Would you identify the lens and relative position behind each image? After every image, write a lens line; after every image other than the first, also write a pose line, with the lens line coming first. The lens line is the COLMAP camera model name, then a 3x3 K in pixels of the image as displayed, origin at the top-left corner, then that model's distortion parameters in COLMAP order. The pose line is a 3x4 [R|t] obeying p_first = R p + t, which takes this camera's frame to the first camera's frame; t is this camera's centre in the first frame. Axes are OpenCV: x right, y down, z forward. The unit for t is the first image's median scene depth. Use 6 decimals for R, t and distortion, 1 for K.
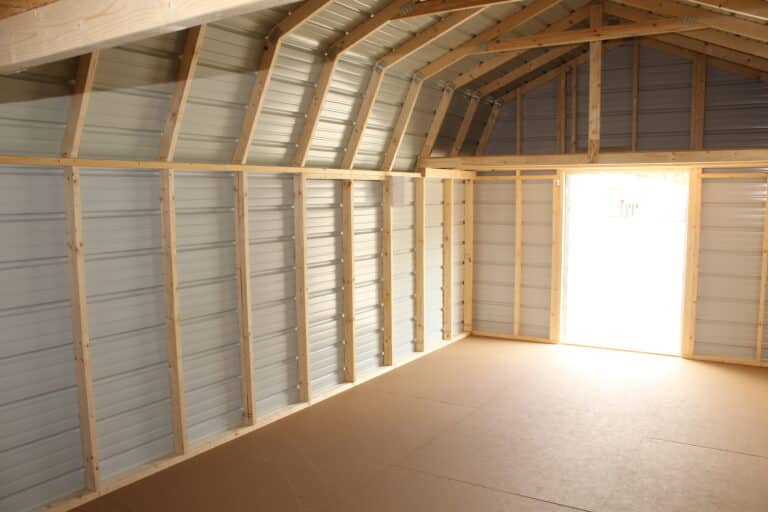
lens RADIAL K [[640.5, 0, 387.3], [0, 640.5, 275.6], [0, 0, 1]] dist [-0.172908, 0.154265]
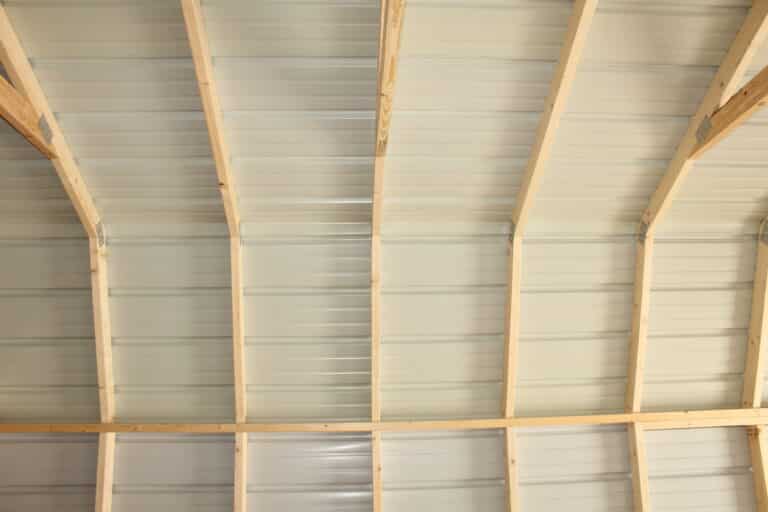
lens RADIAL K [[640.5, 0, 387.3], [0, 640.5, 275.6], [0, 0, 1]] dist [-0.172908, 0.154265]
pose [[0.553244, -0.250580, -0.794437, 0.238081], [-0.082477, 0.932521, -0.351571, -0.052037], [0.828926, 0.260028, 0.495245, 0.404216]]
